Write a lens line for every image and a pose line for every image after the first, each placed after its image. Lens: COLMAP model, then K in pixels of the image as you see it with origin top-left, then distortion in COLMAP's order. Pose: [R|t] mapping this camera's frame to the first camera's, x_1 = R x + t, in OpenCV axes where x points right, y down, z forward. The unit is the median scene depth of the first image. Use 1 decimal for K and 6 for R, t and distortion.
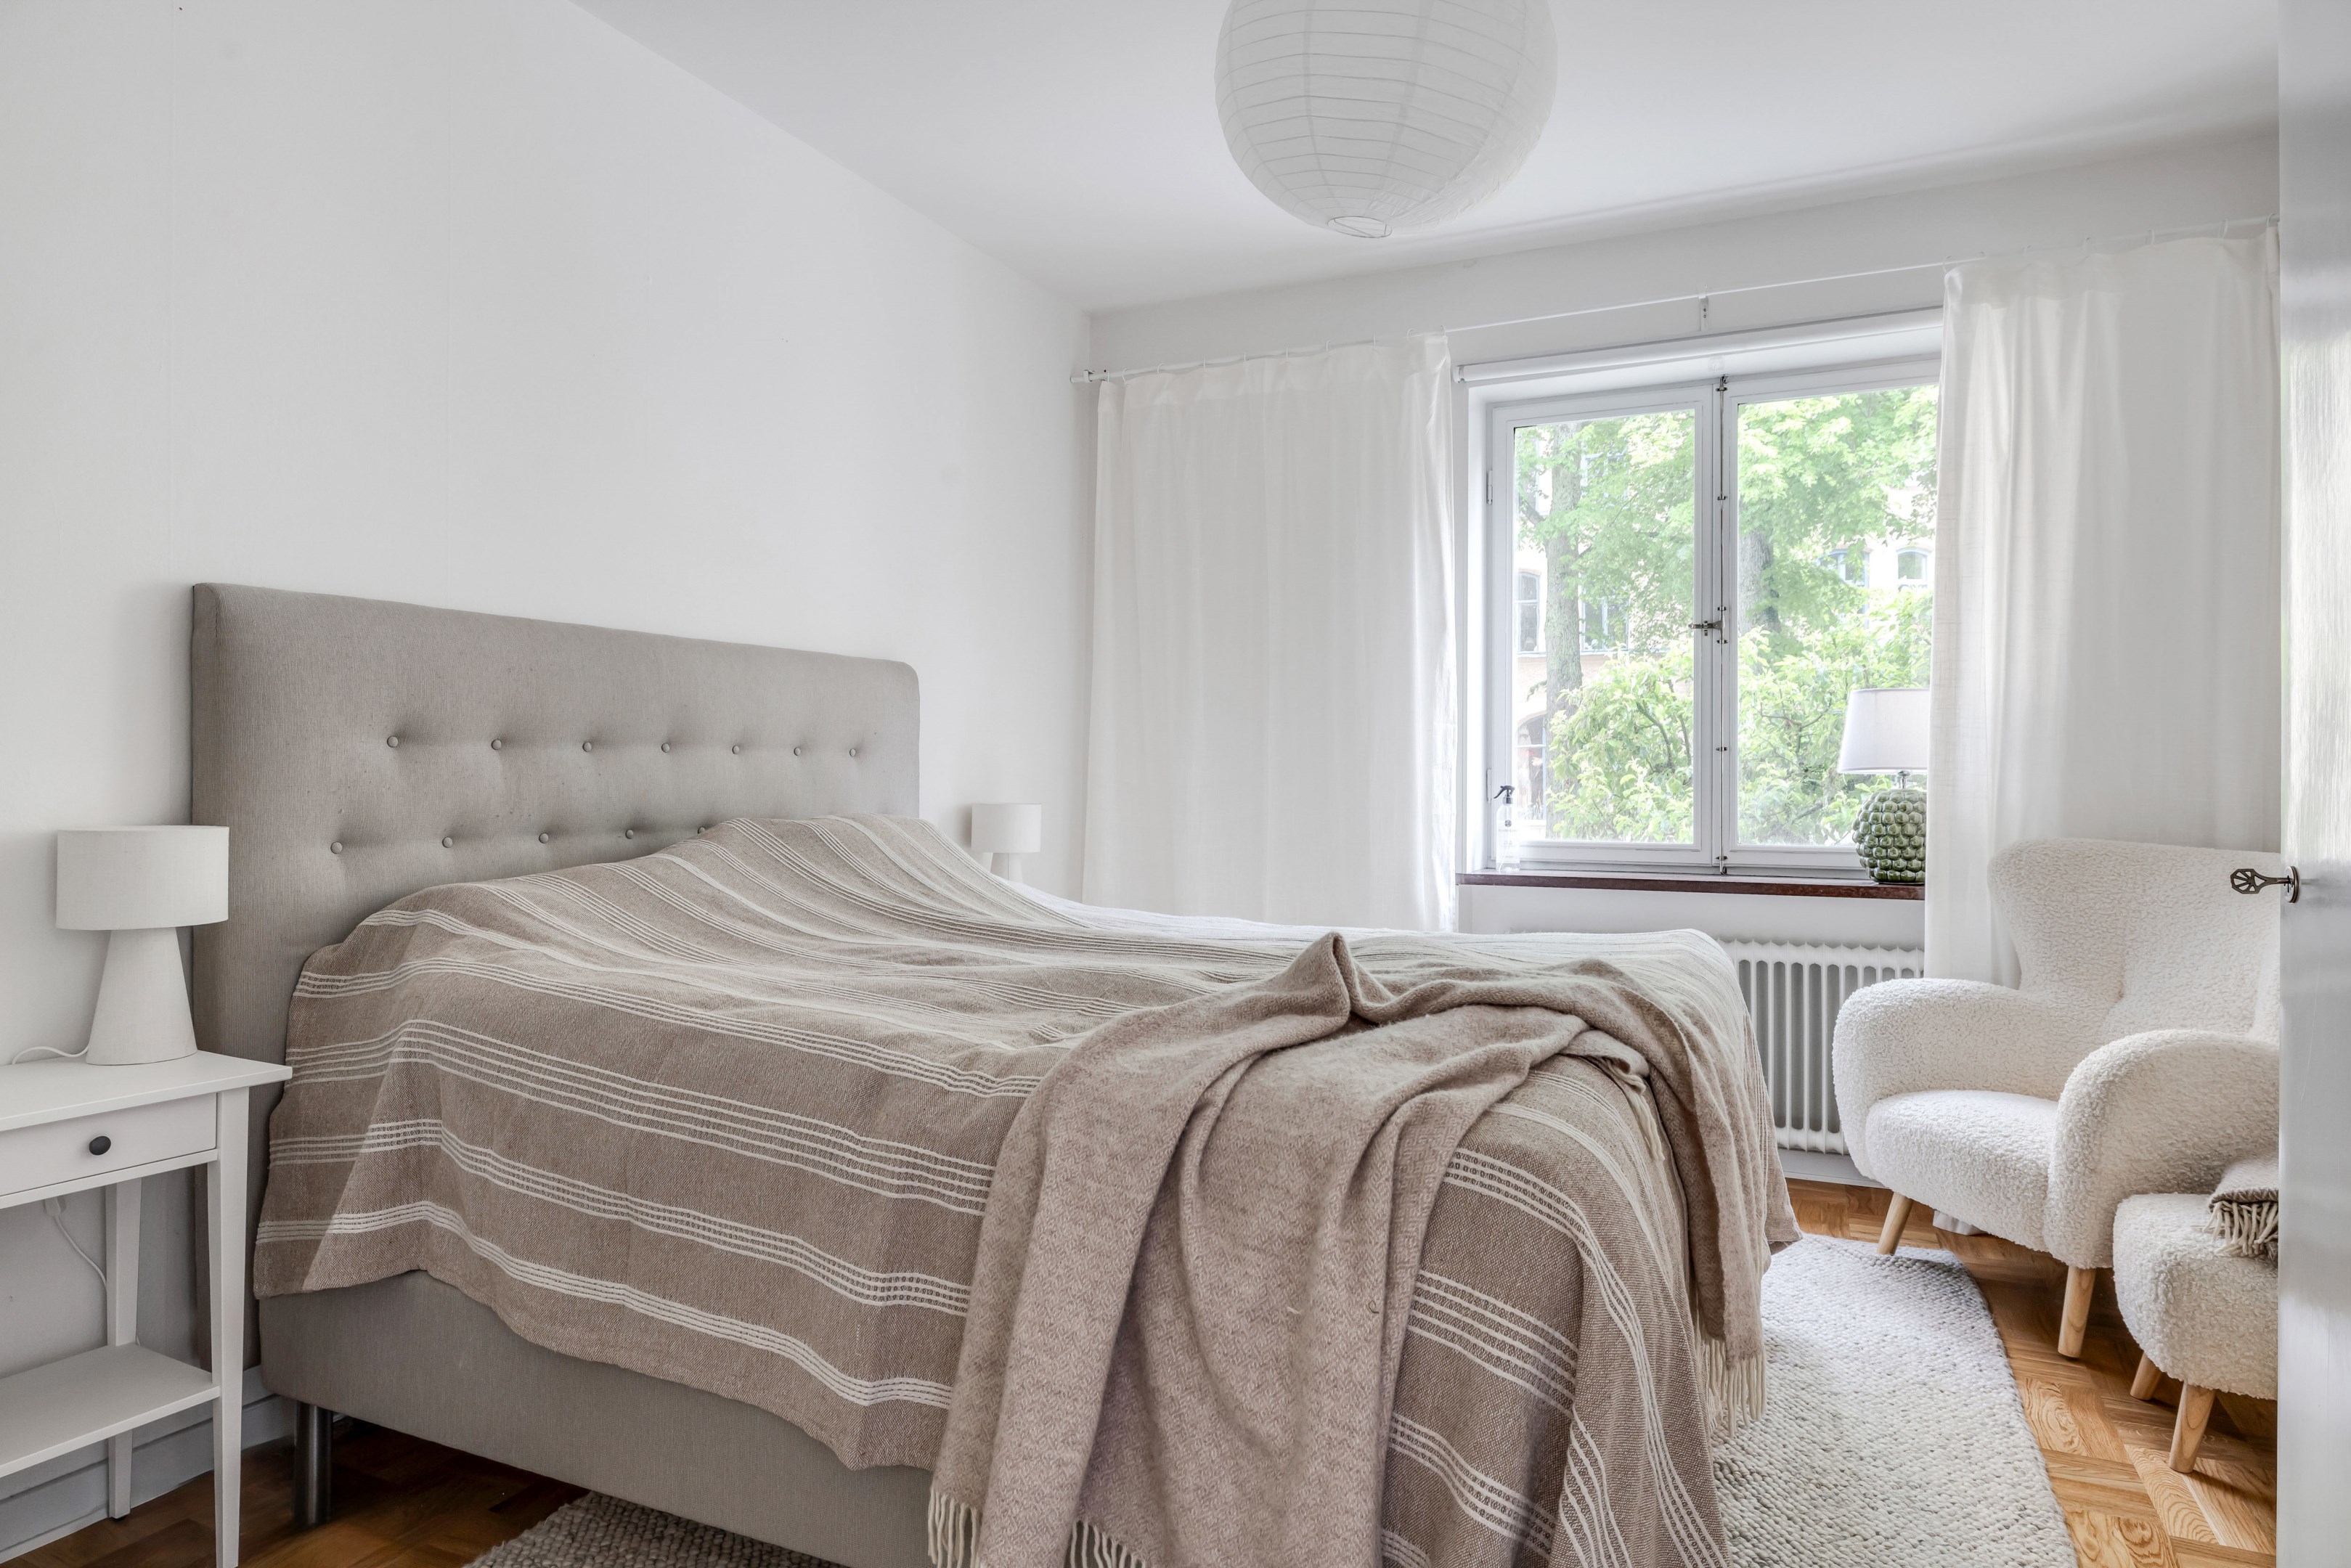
lens RADIAL K [[1341.6, 0, 1182.6], [0, 1341.6, 769.3], [0, 0, 1]] dist [-0.006266, 0.002500]
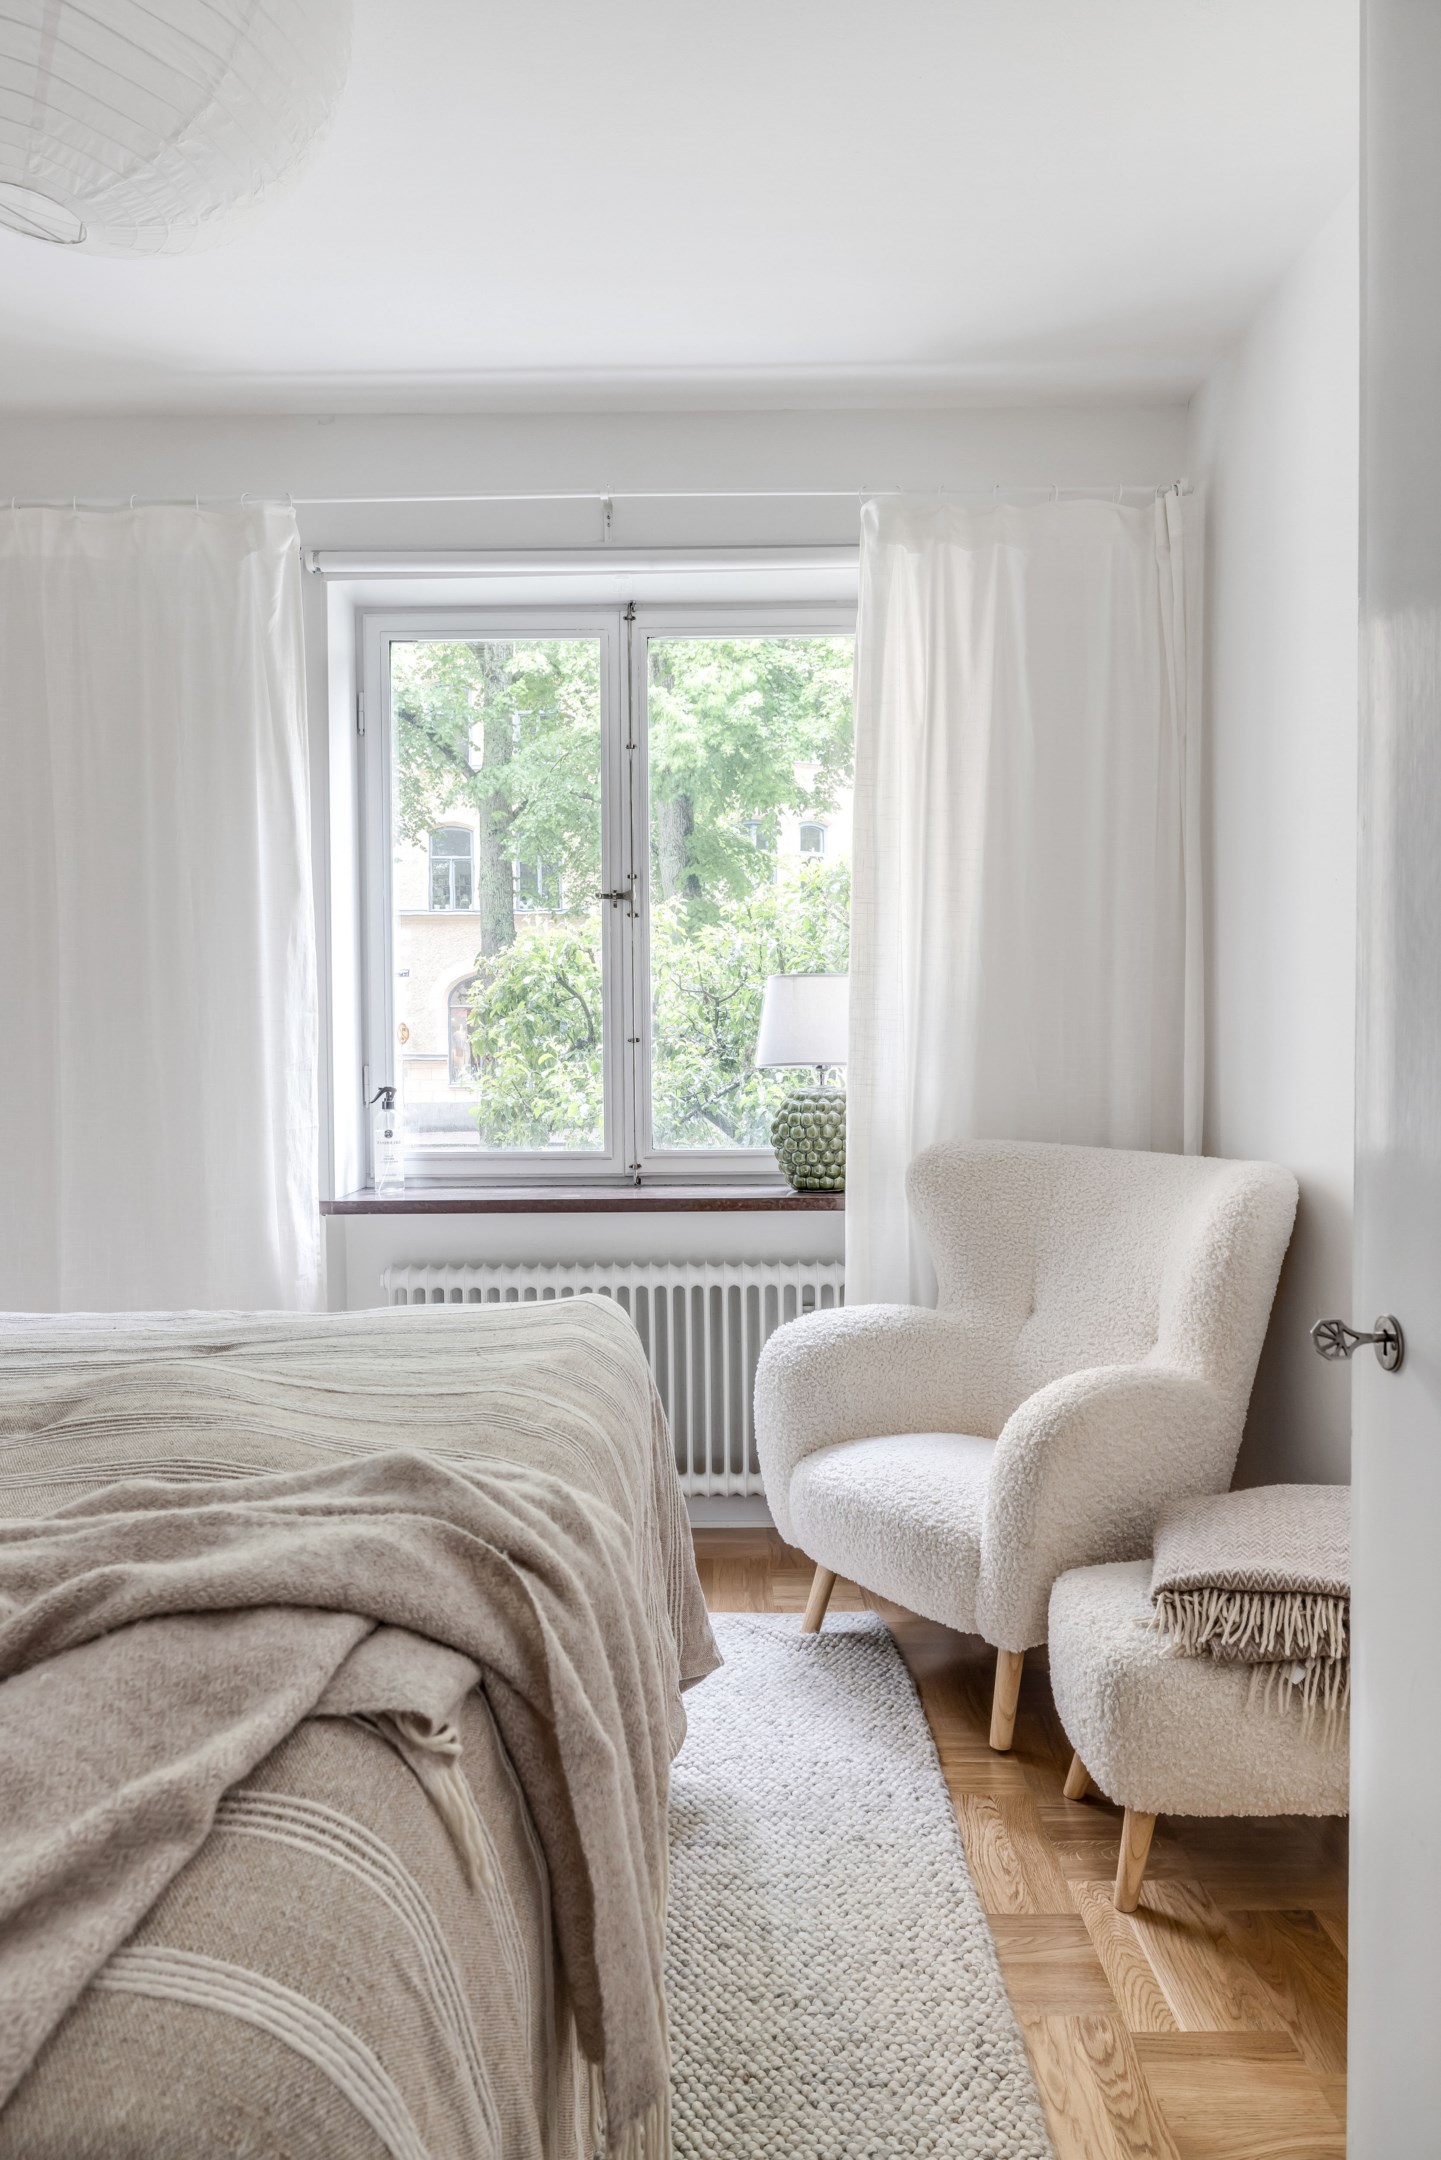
lens RADIAL K [[1362.3, 0, 713.9], [0, 1362.3, 1075.0], [0, 0, 1]] dist [-0.006415, -0.000429]
pose [[0.909968, -0.024030, 0.413981, 0.100494], [0.009214, 0.999245, 0.037748, -0.029594], [-0.414575, -0.030535, 0.909503, 0.212492]]
